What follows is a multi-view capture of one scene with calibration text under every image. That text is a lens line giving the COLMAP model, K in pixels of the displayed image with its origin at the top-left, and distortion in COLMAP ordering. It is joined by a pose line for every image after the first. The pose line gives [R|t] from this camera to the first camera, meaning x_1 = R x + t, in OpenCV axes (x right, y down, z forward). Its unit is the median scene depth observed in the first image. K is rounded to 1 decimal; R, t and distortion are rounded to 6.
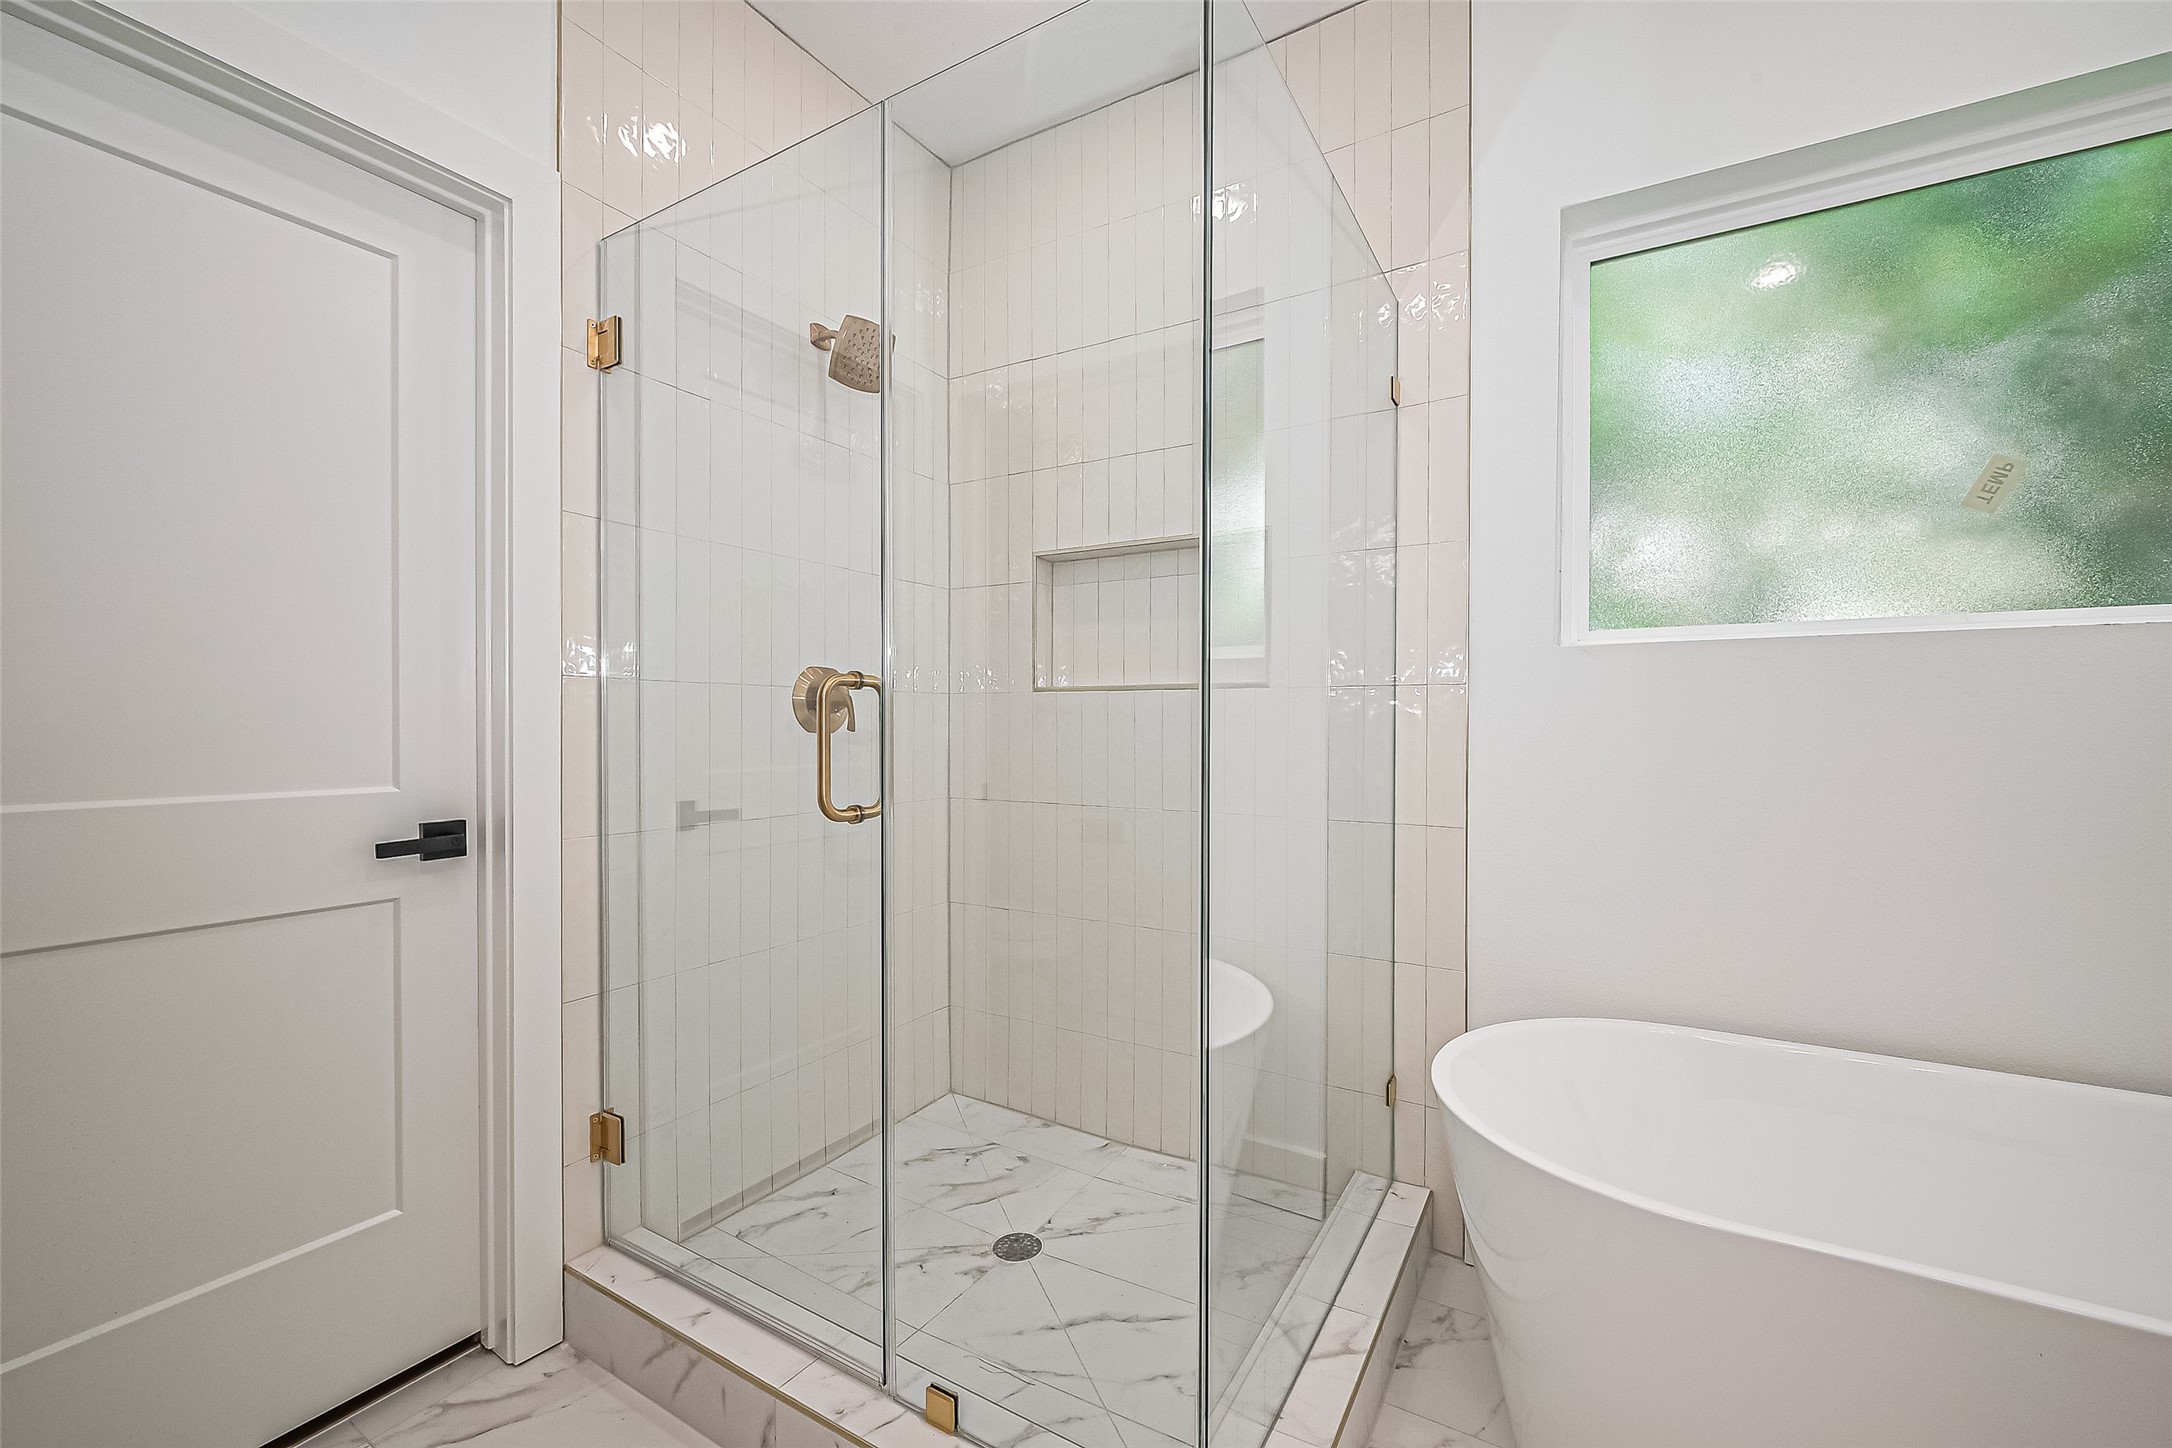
lens RADIAL K [[886.3, 0, 1087.5], [0, 886.3, 726.3], [0, 0, 1]] dist [-0.000298, -0.000724]
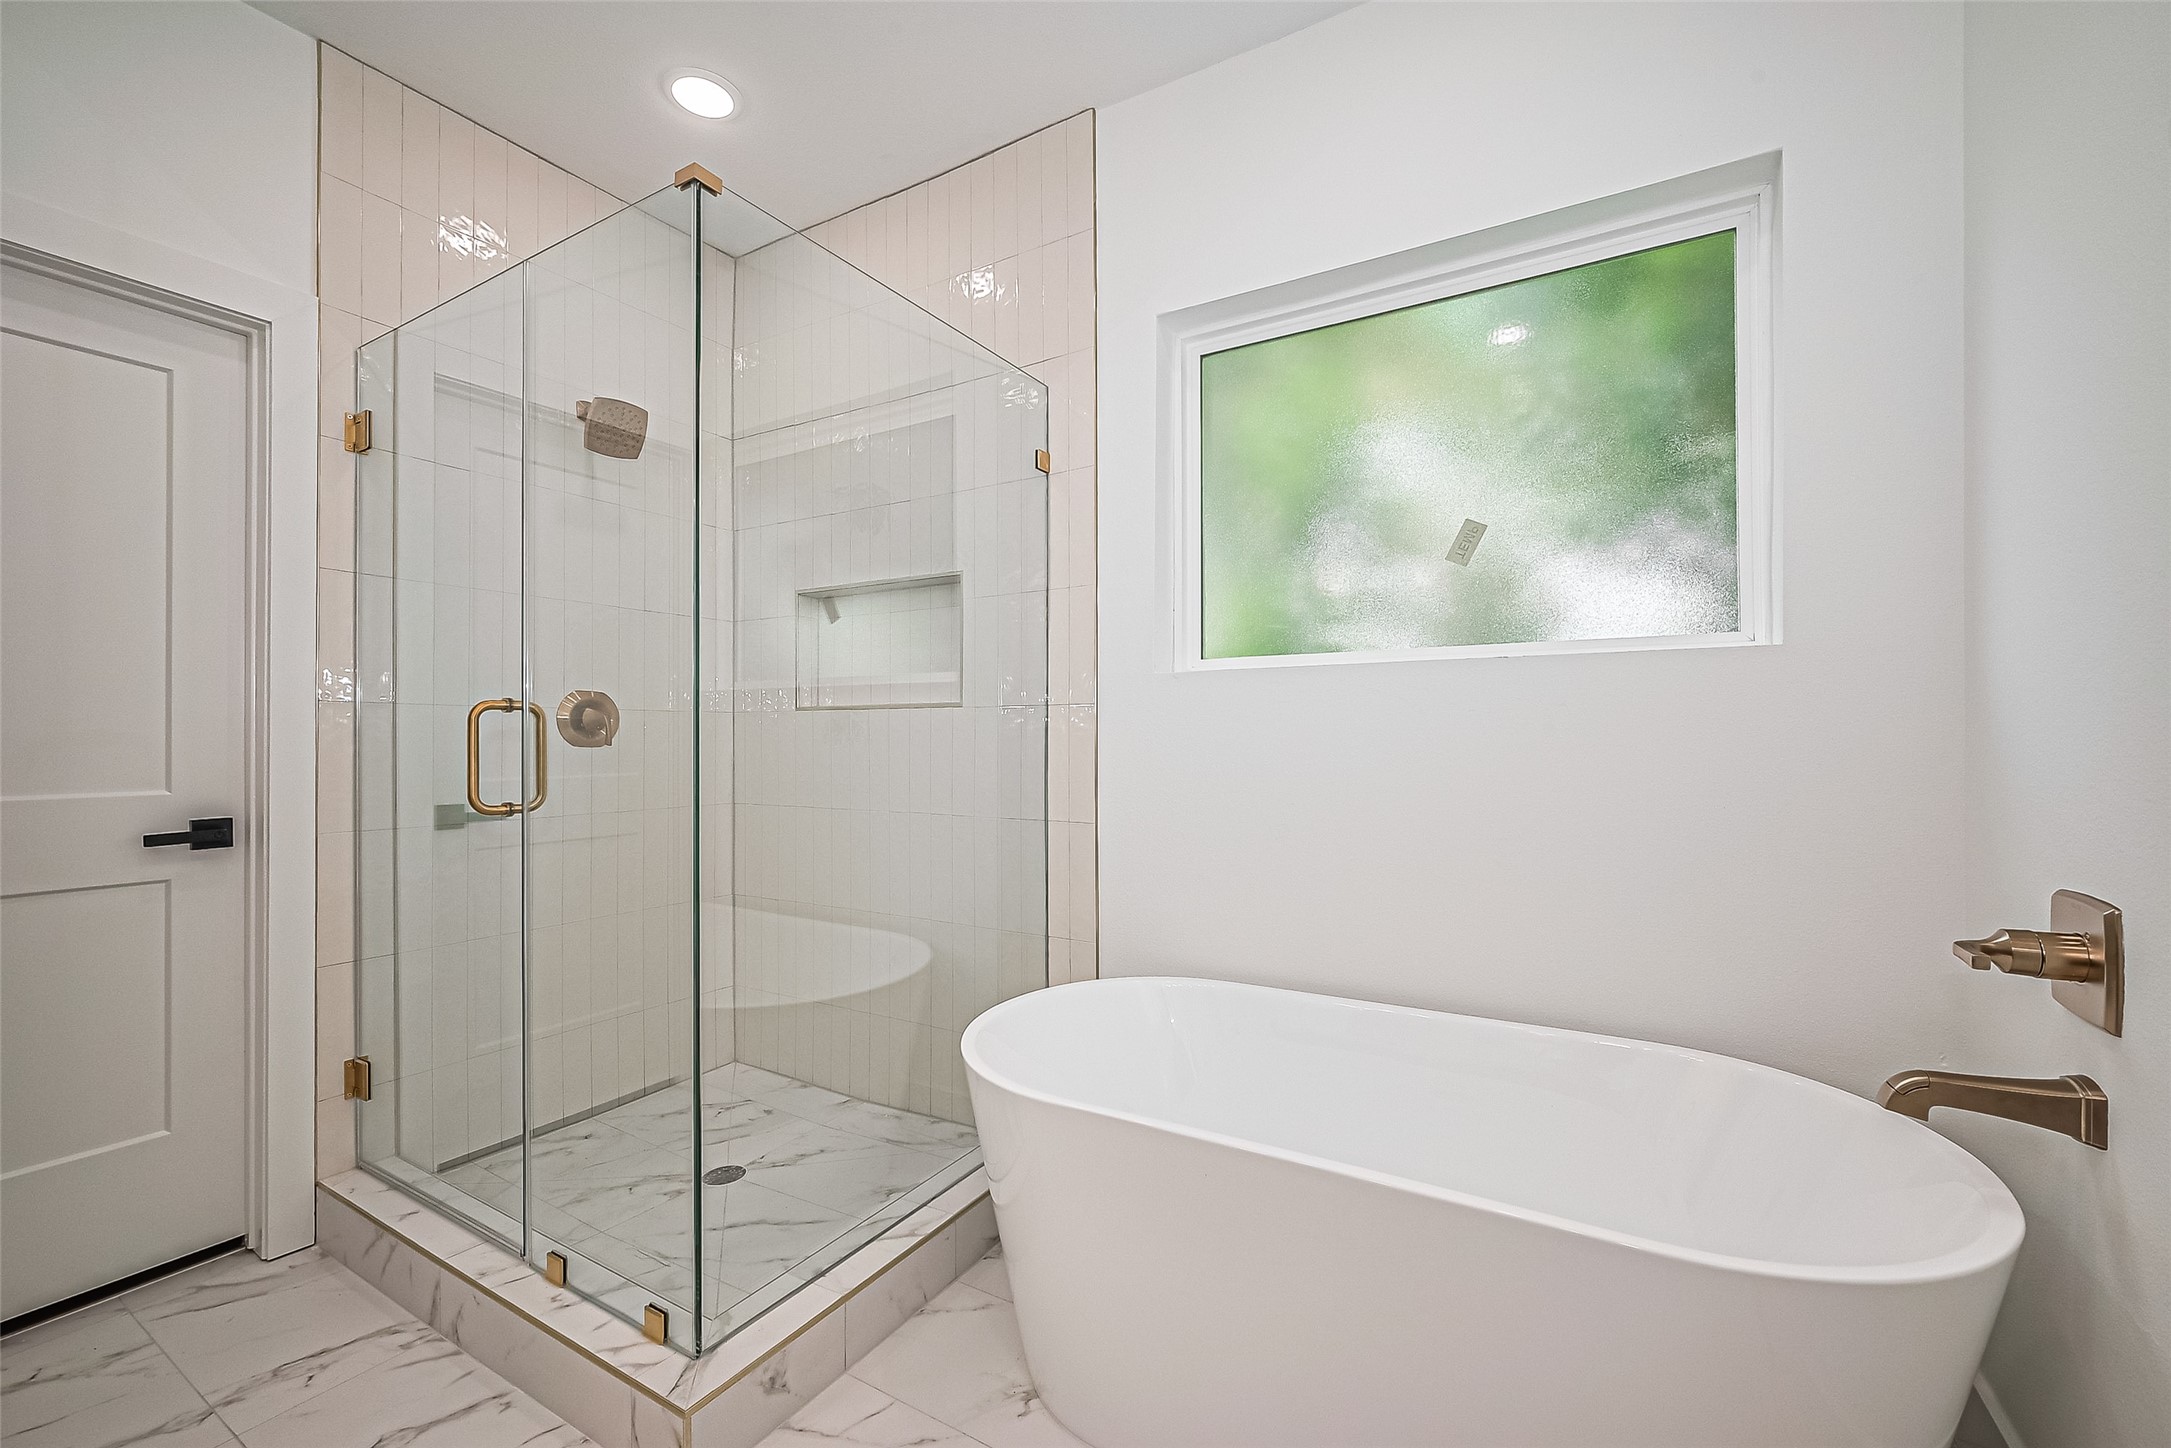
lens RADIAL K [[885.9, 0, 1084.3], [0, 885.9, 728.8], [0, 0, 1]] dist [-0.000298, -0.000724]
pose [[0.999978, -0.004683, 0.004798, 0.453271], [0.004747, 0.999897, -0.013518, 0.003096], [-0.004734, 0.013541, 0.999897, -0.230089]]
